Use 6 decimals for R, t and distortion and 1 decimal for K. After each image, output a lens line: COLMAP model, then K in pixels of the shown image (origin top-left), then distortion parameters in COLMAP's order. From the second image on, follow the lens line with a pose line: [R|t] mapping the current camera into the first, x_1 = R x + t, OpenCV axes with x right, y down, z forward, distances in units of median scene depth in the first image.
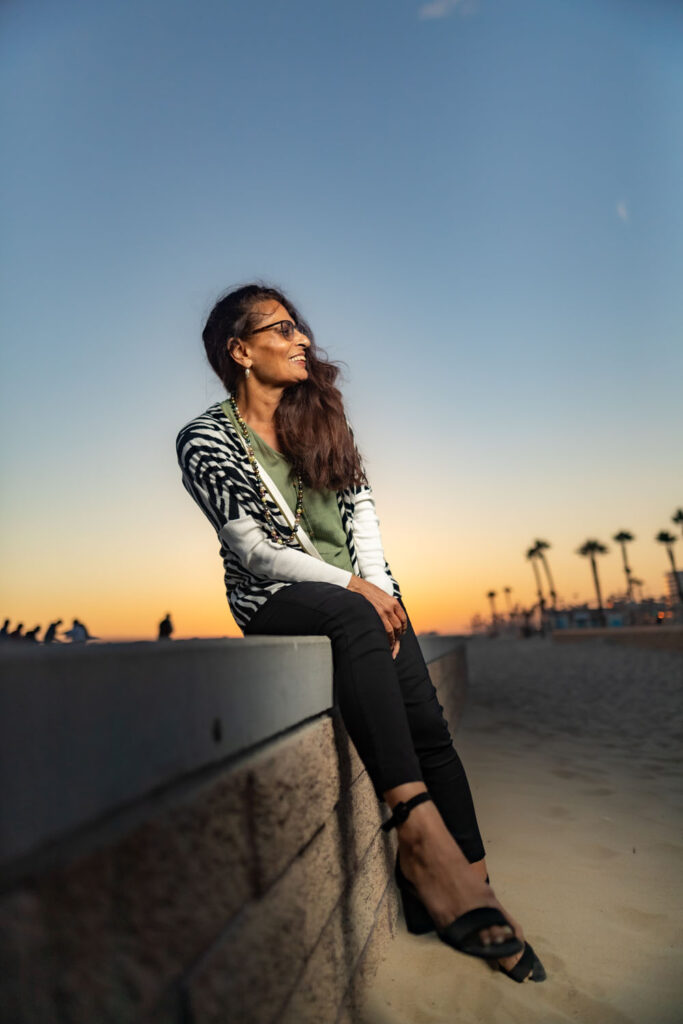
lens RADIAL K [[692.7, 0, 337.9], [0, 692.7, 512.2], [0, 0, 1]] dist [0.004017, -0.004150]
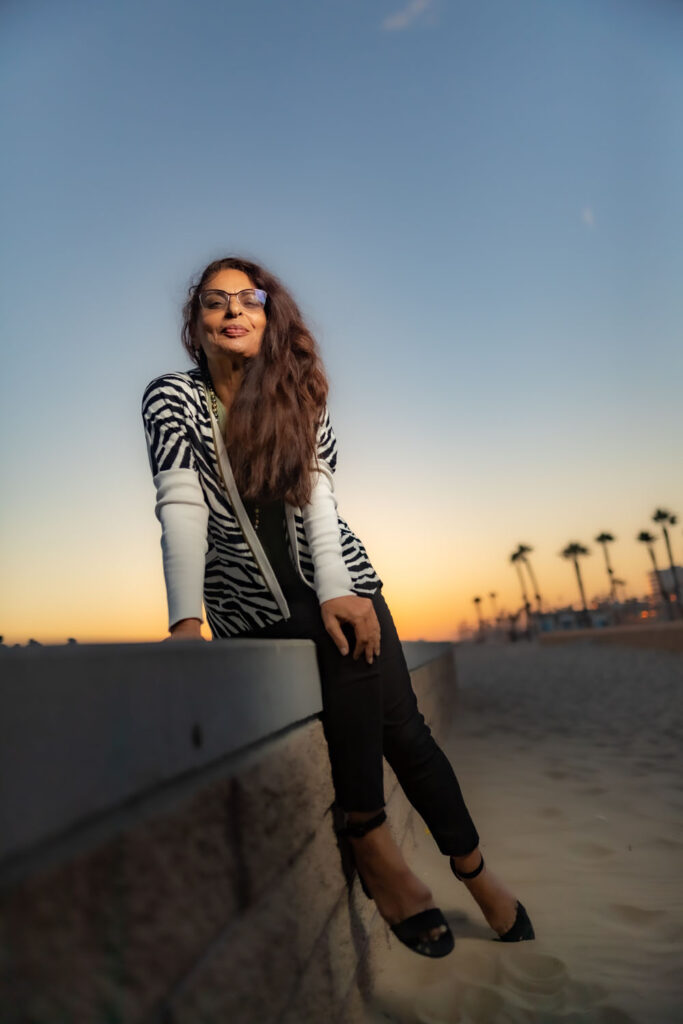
lens RADIAL K [[692.7, 0, 338.4], [0, 692.7, 512.5], [0, 0, 1]] dist [0.004017, -0.004150]
pose [[0.999059, -0.035139, 0.025433, 0.004554], [0.035537, 0.999250, -0.015364, 0.017896], [-0.024874, 0.016253, 0.999558, 0.021475]]
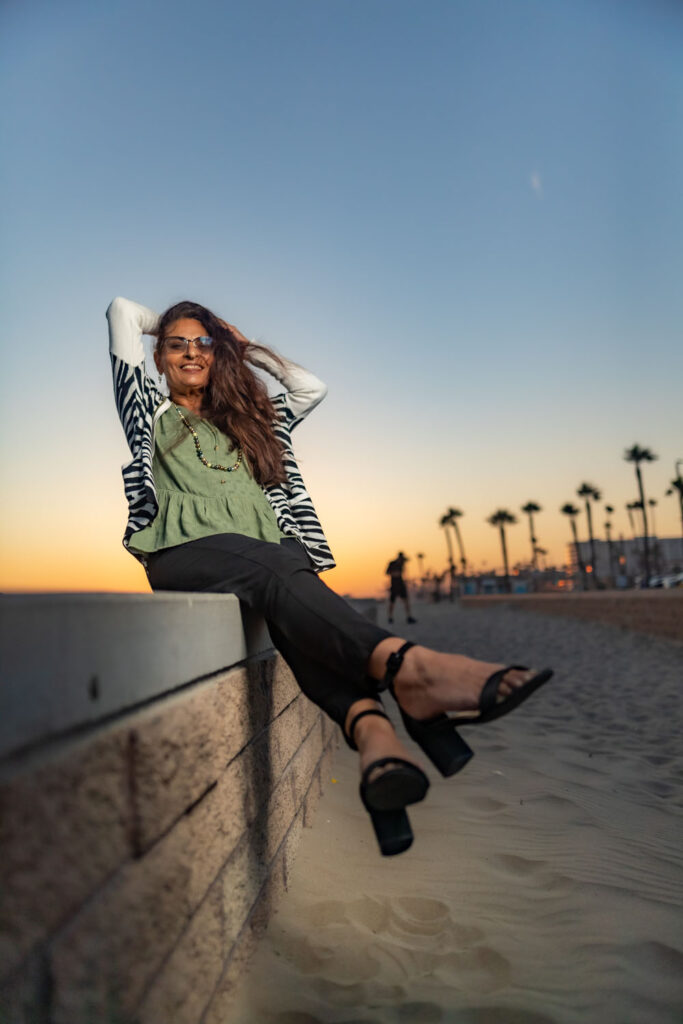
lens RADIAL K [[692.7, 0, 338.3], [0, 692.7, 511.6], [0, 0, 1]] dist [0.004017, -0.004150]
pose [[0.992421, 0.031749, 0.118708, 0.023142], [-0.037927, 0.998021, 0.050156, 0.008253], [-0.116881, -0.054278, 0.991662, 0.019697]]
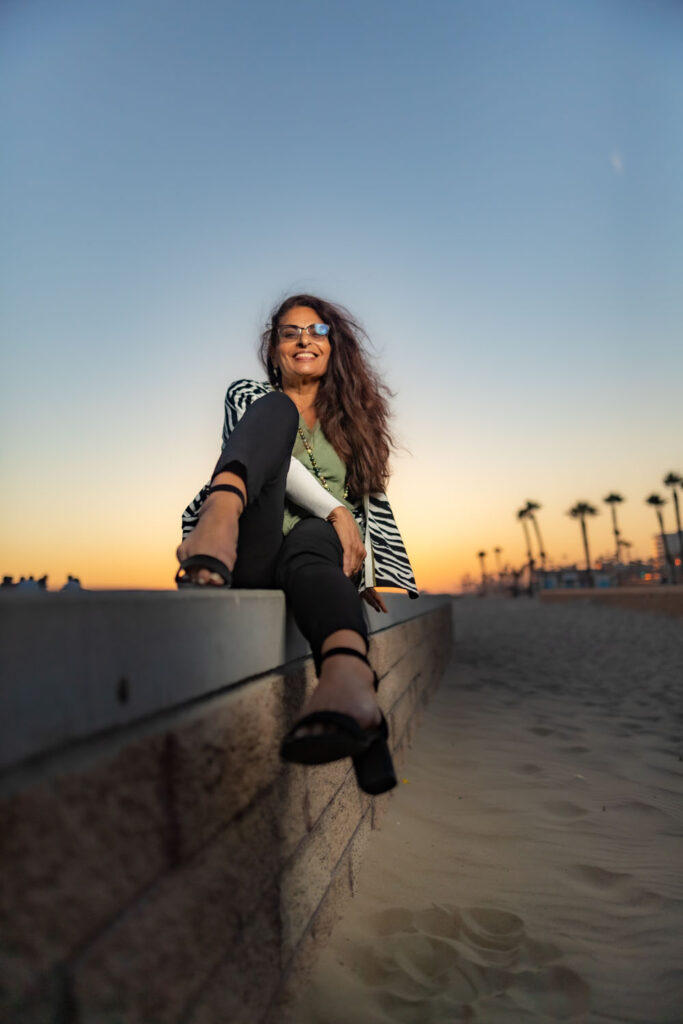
lens RADIAL K [[692.7, 0, 340.5], [0, 692.7, 511.4], [0, 0, 1]] dist [0.004017, -0.004150]
pose [[0.999802, 0.013330, 0.014776, 0.056697], [-0.014173, 0.998186, 0.058506, 0.016306], [-0.013969, -0.058704, 0.998178, 0.069949]]
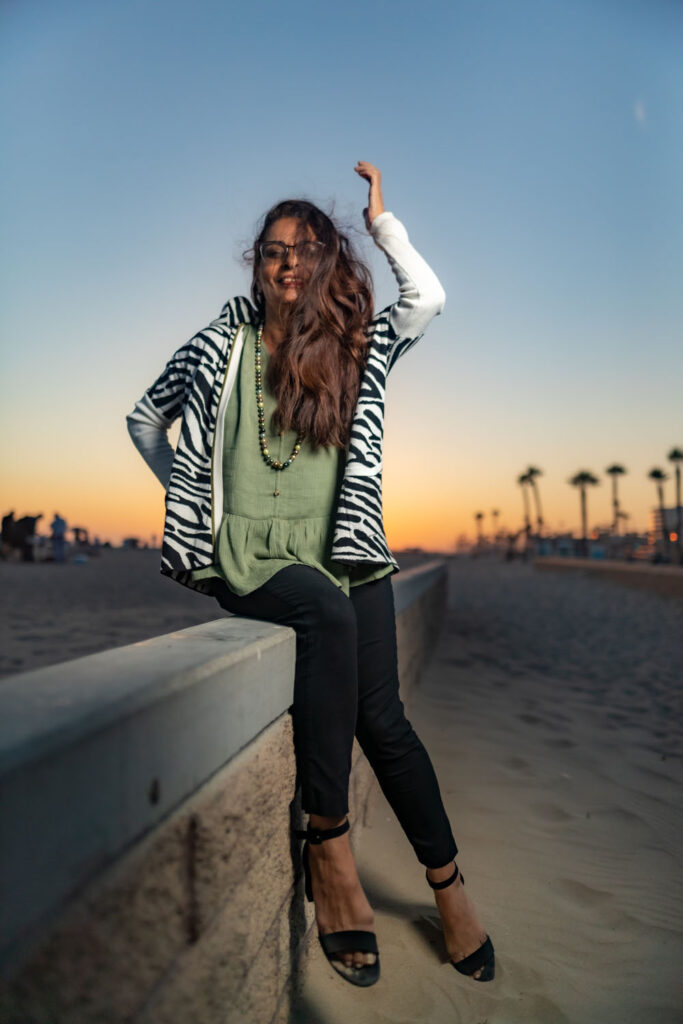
lens RADIAL K [[692.7, 0, 339.4], [0, 692.7, 509.5], [0, 0, 1]] dist [0.004017, -0.004150]
pose [[0.996583, 0.080766, 0.017307, 0.013765], [-0.082308, 0.988600, 0.126075, -0.116872], [-0.006927, -0.127069, 0.991870, 0.087544]]
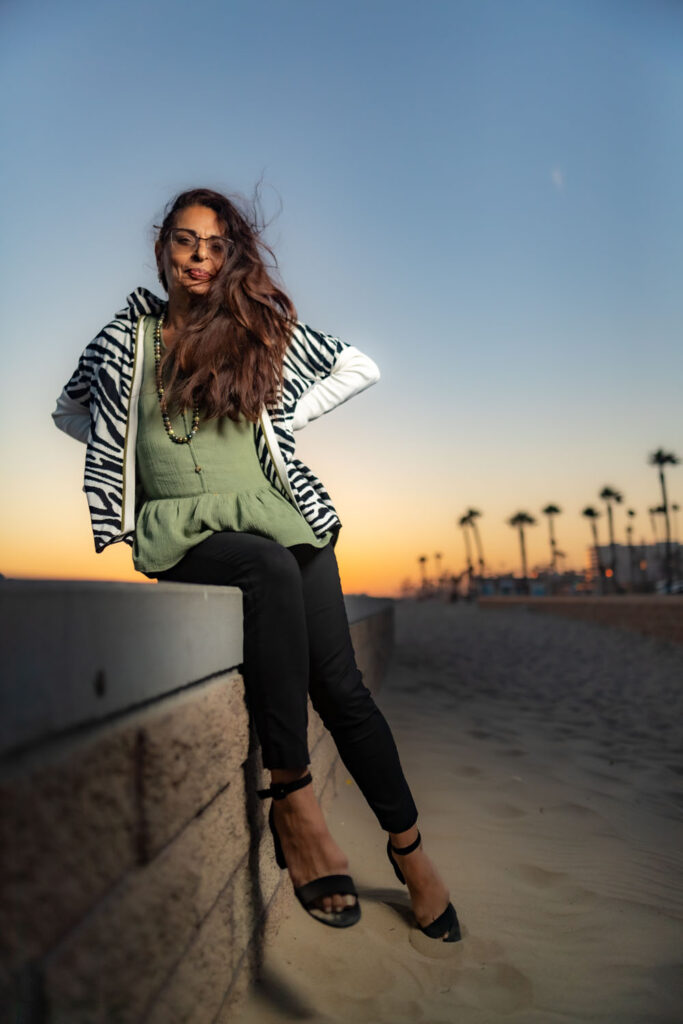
lens RADIAL K [[692.7, 0, 337.9], [0, 692.7, 511.1], [0, 0, 1]] dist [0.004017, -0.004150]
pose [[0.994372, 0.052901, 0.091793, 0.021329], [-0.057979, 0.996880, 0.053564, 0.019118], [-0.088673, -0.058585, 0.994336, 0.066523]]
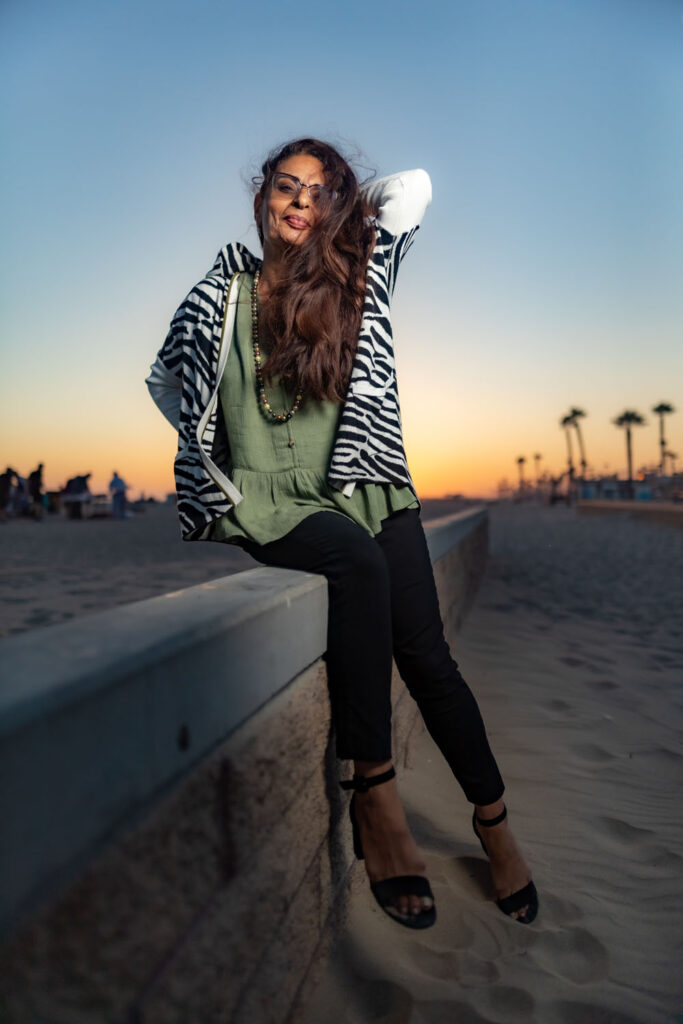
lens RADIAL K [[692.7, 0, 341.3], [0, 692.7, 509.2], [0, 0, 1]] dist [0.004017, -0.004150]
pose [[0.998142, 0.051403, -0.032725, 0.031061], [-0.043811, 0.978626, 0.200927, -0.111432], [0.042354, -0.199120, 0.979059, 0.102573]]
